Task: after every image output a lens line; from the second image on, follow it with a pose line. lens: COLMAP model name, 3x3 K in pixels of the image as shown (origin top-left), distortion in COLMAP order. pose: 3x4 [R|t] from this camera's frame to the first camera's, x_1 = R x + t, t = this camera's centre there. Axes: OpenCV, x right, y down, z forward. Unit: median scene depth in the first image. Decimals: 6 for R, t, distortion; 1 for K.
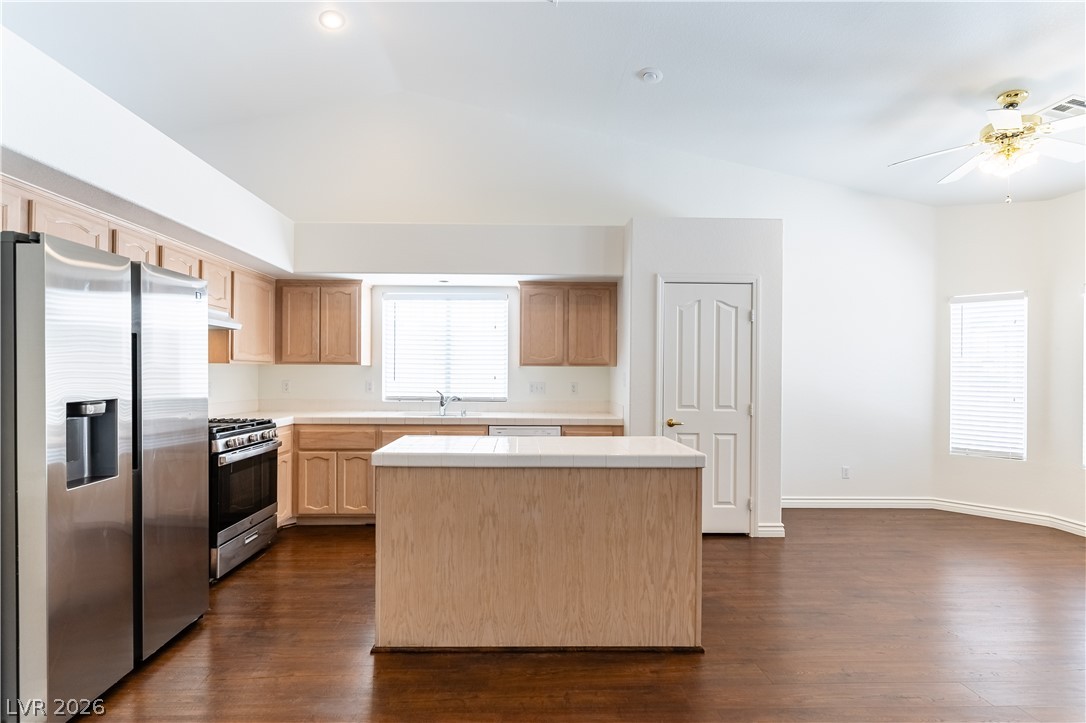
lens RADIAL K [[476.3, 0, 541.0], [0, 476.3, 372.2], [0, 0, 1]] dist [0.000120, -0.000613]
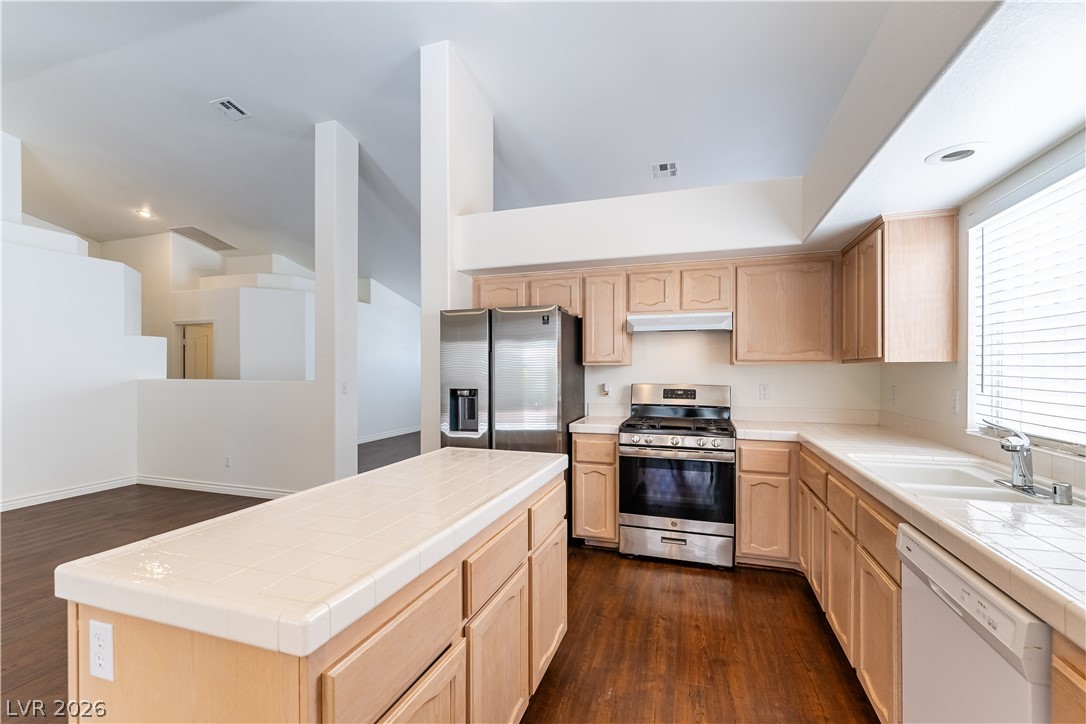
lens RADIAL K [[476.3, 0, 546.4], [0, 476.3, 368.0], [0, 0, 1]] dist [0.000120, -0.000613]
pose [[-0.339015, -0.008543, -0.940742, 0.309414], [0.001385, 0.999953, -0.009579, -0.002562], [0.940780, -0.004551, -0.338987, 0.813339]]
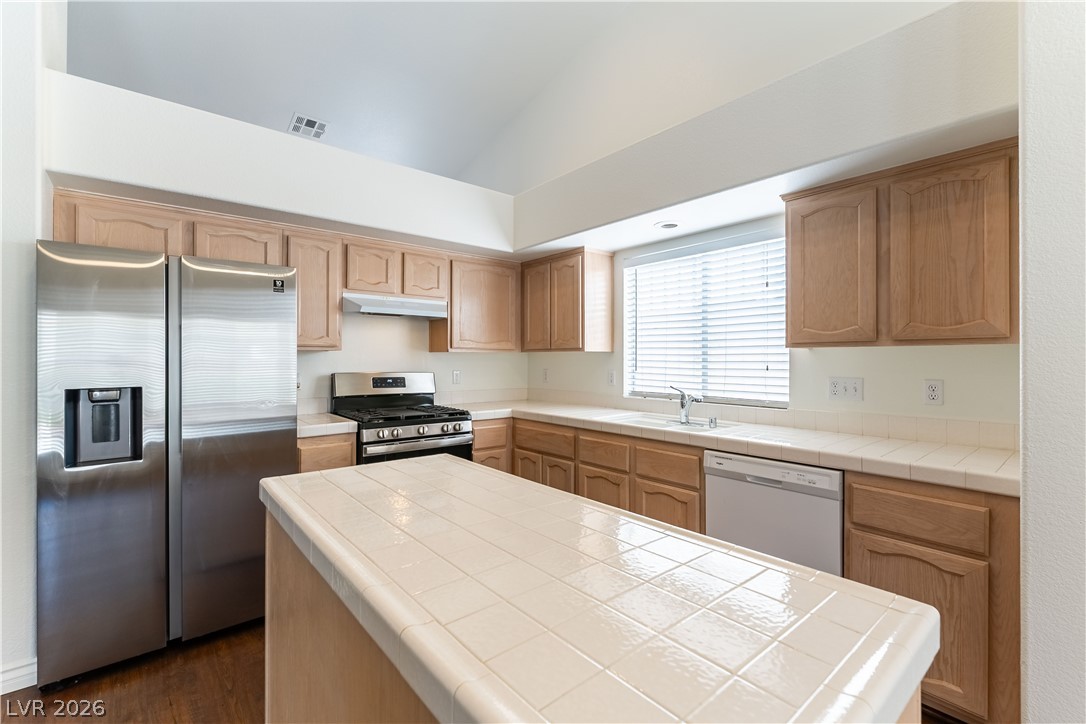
lens RADIAL K [[476.3, 0, 548.2], [0, 476.3, 355.5], [0, 0, 1]] dist [0.000120, -0.000613]
pose [[0.629537, -0.012086, -0.776876, 0.215275], [0.005135, 0.999922, -0.011394, 0.001305], [0.776953, 0.003184, 0.629550, 0.442991]]
